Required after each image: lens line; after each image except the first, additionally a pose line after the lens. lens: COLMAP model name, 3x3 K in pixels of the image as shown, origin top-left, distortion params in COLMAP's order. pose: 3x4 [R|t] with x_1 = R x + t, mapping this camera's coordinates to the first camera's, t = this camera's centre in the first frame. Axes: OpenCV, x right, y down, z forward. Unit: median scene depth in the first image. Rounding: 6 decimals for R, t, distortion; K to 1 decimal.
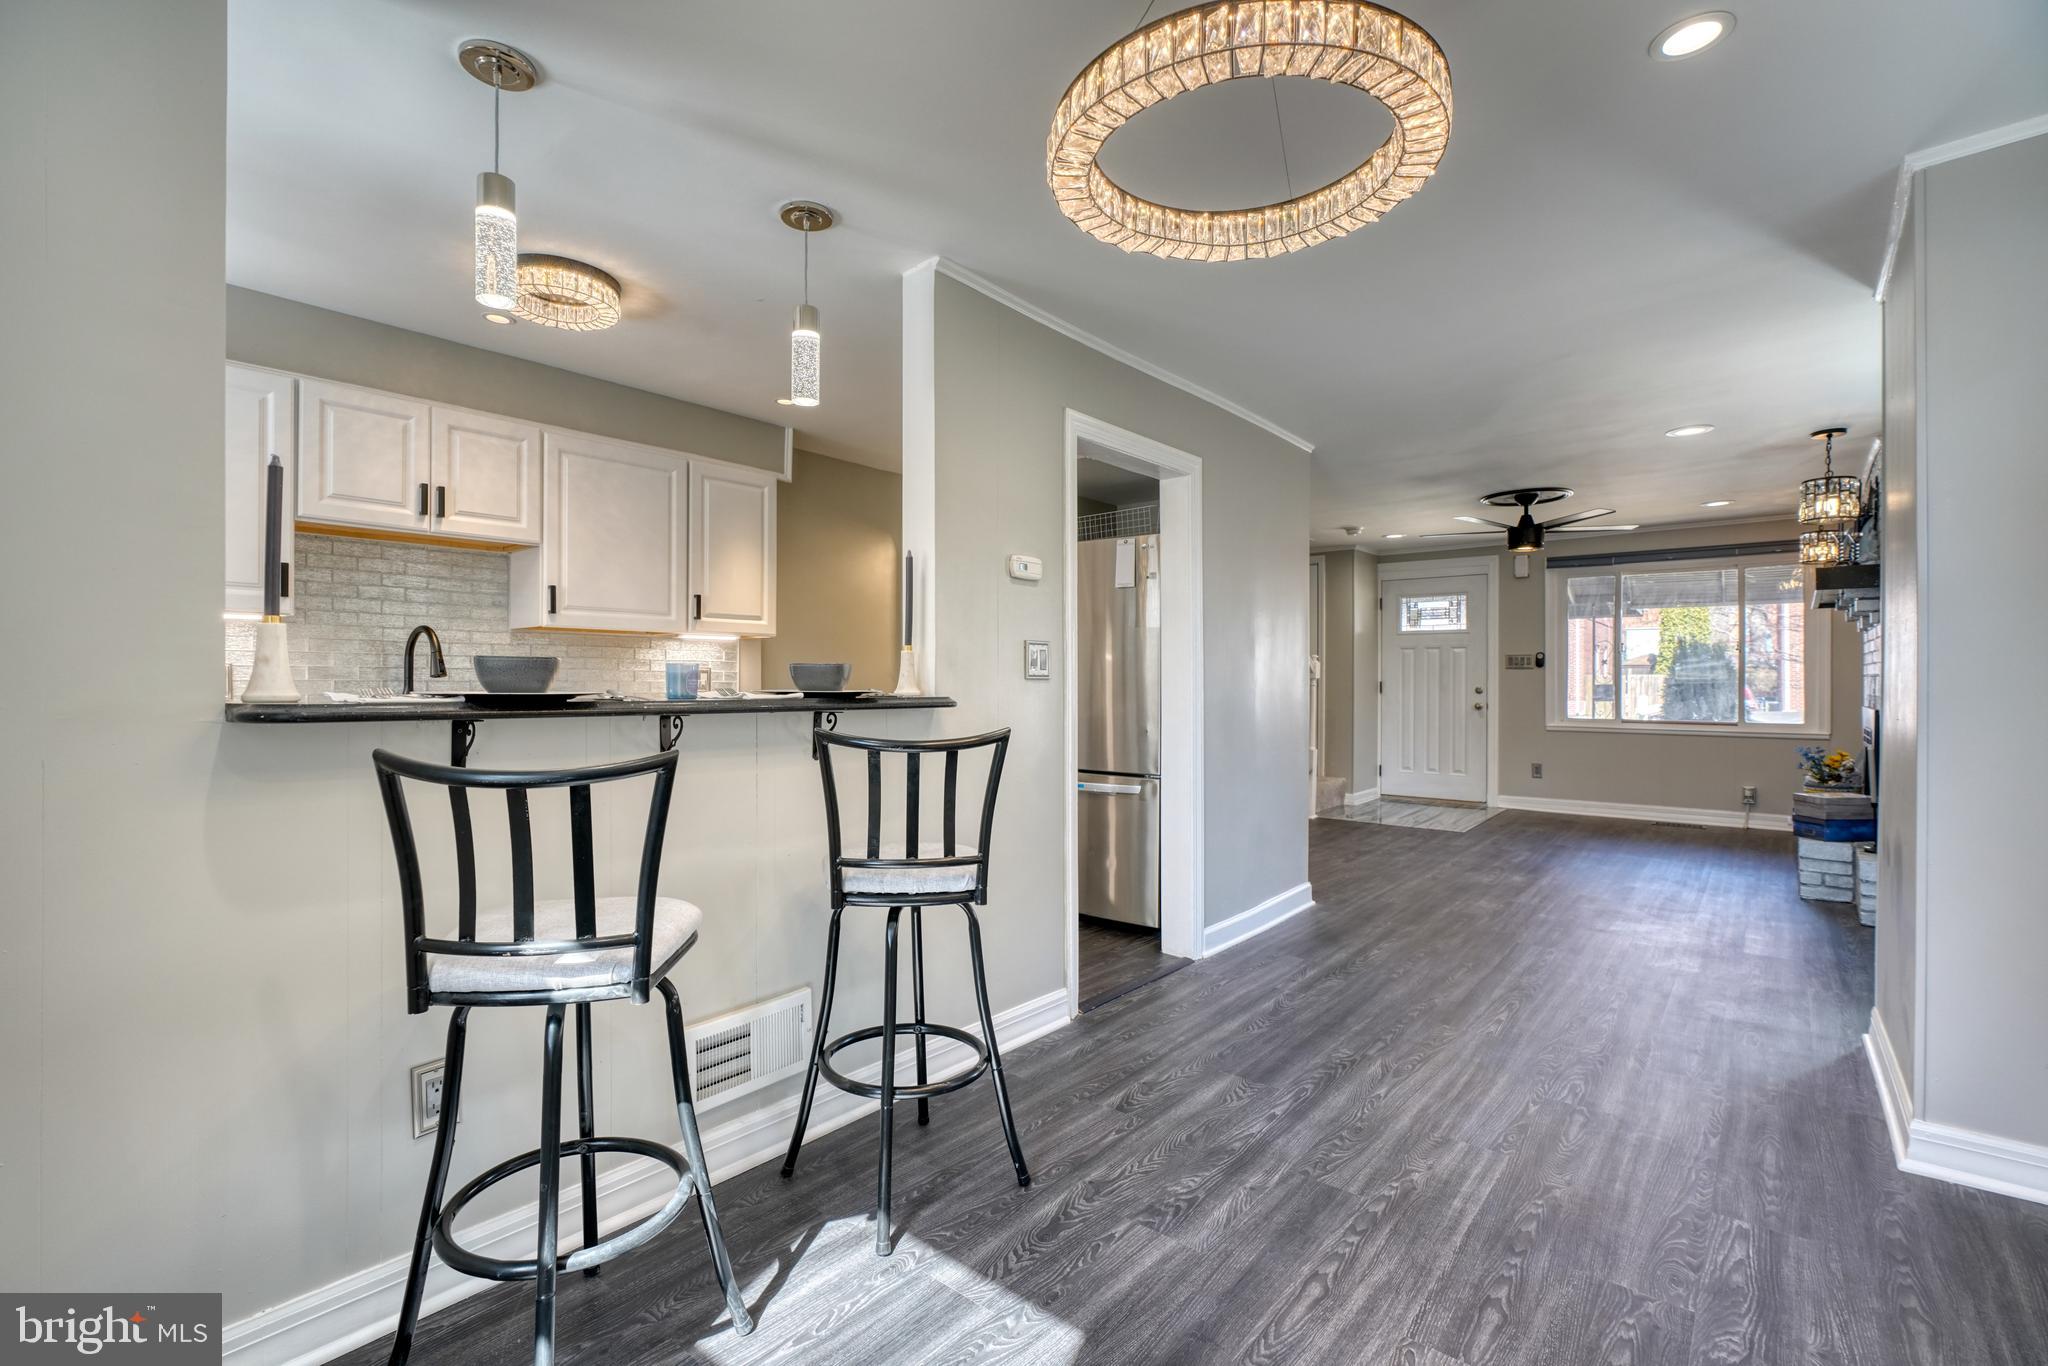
lens RADIAL K [[921.0, 0, 1002.6], [0, 921.0, 676.6], [0, 0, 1]] dist [-0.007262, 0.001280]
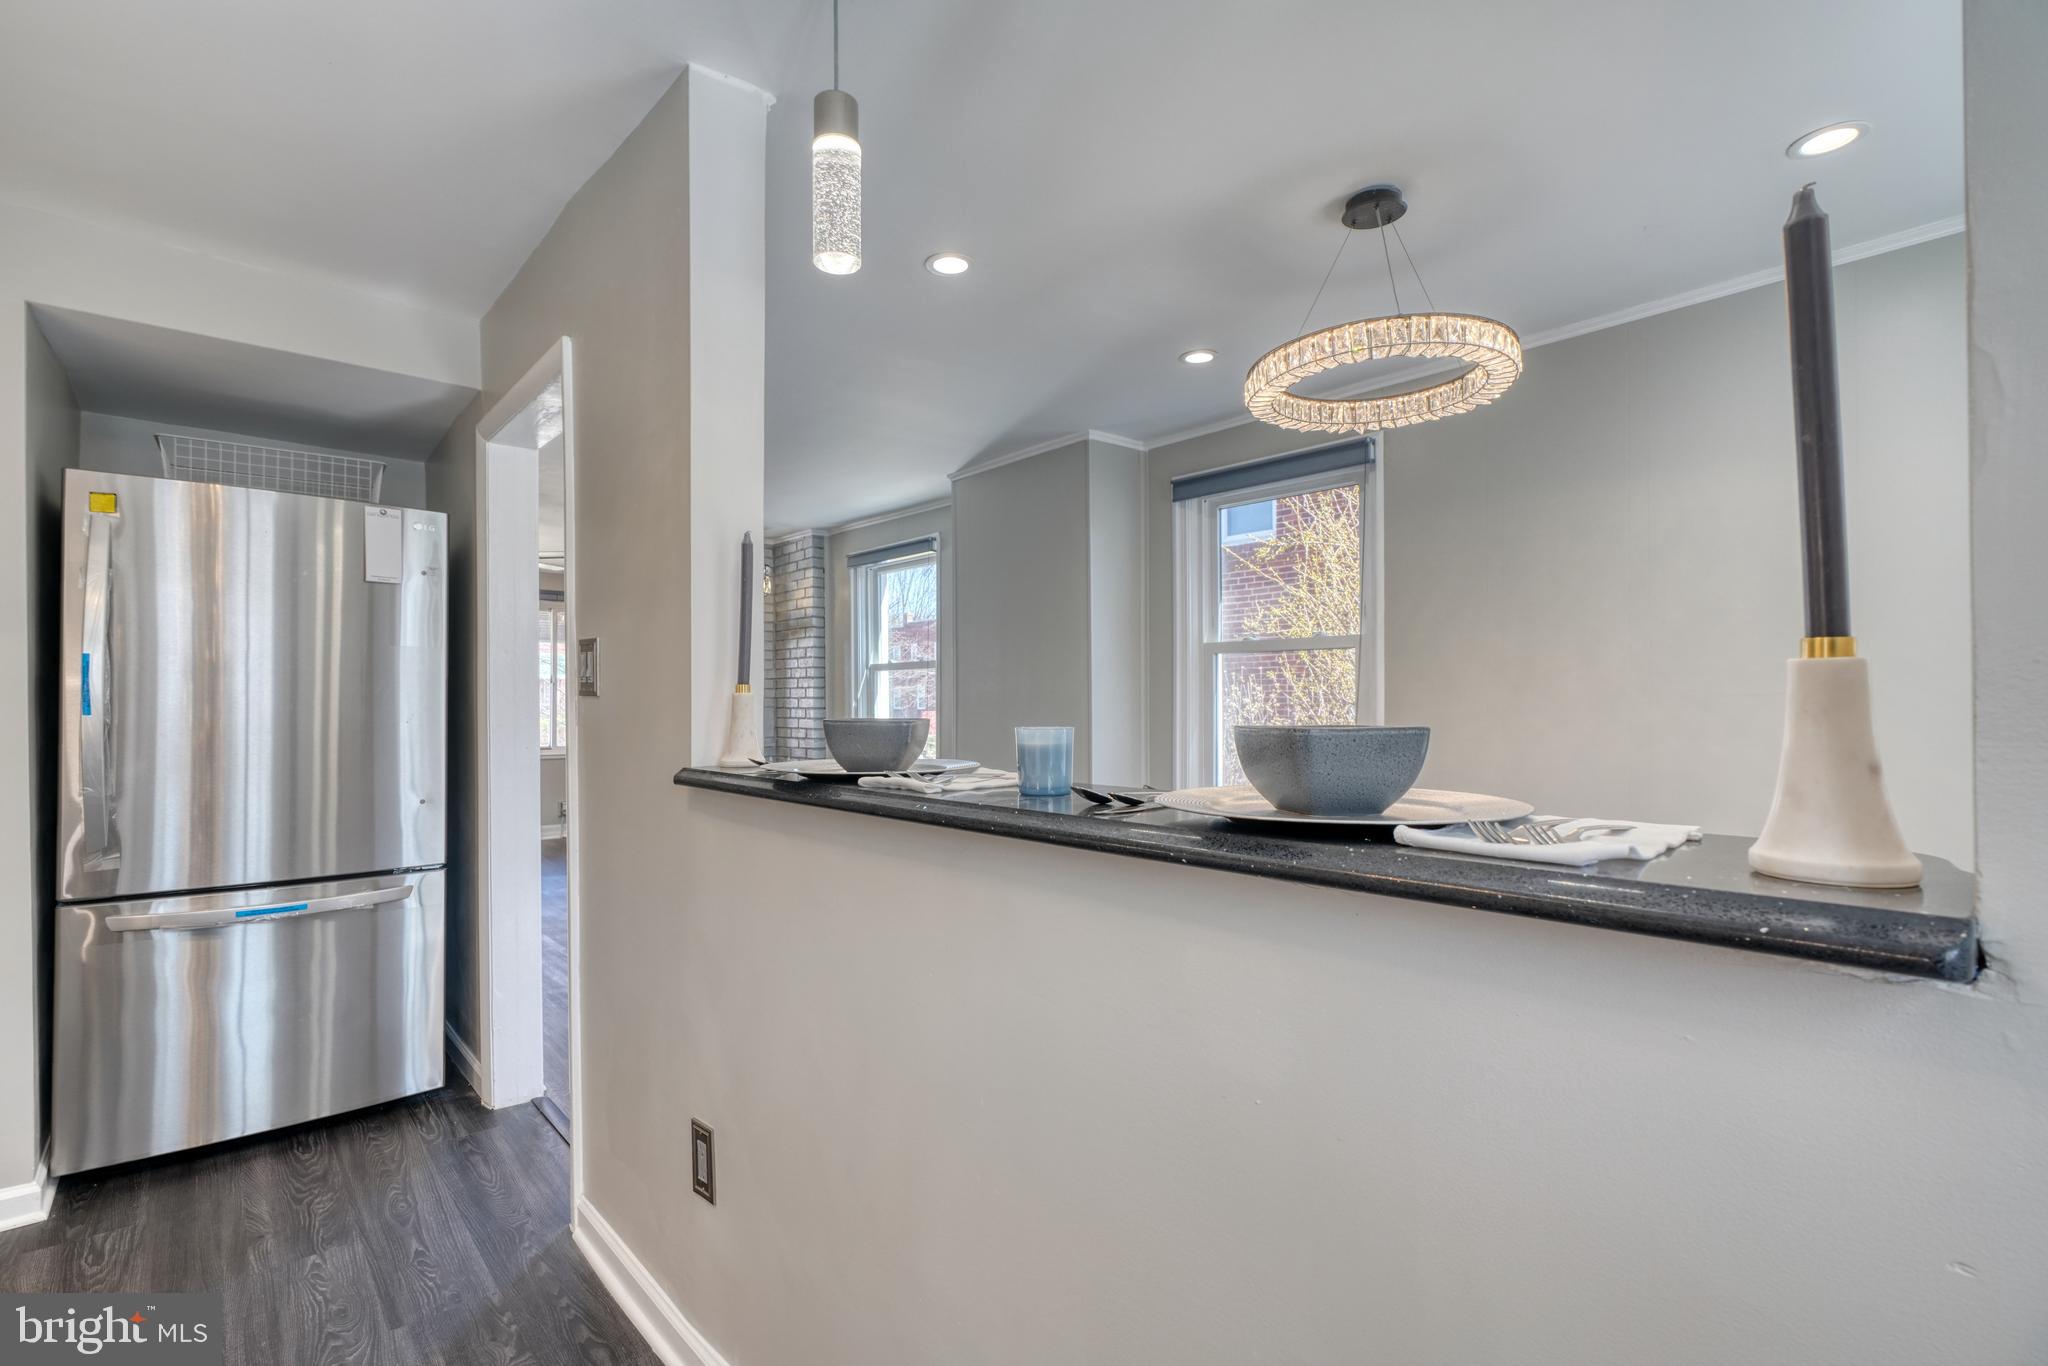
lens RADIAL K [[921.0, 0, 1018.2], [0, 921.0, 688.2], [0, 0, 1]] dist [-0.007262, 0.001280]
pose [[0.129819, 0.012123, 0.991464, -0.575395], [-0.001225, 0.999926, -0.012066, -0.019567], [-0.991537, 0.000352, 0.129824, 0.602260]]
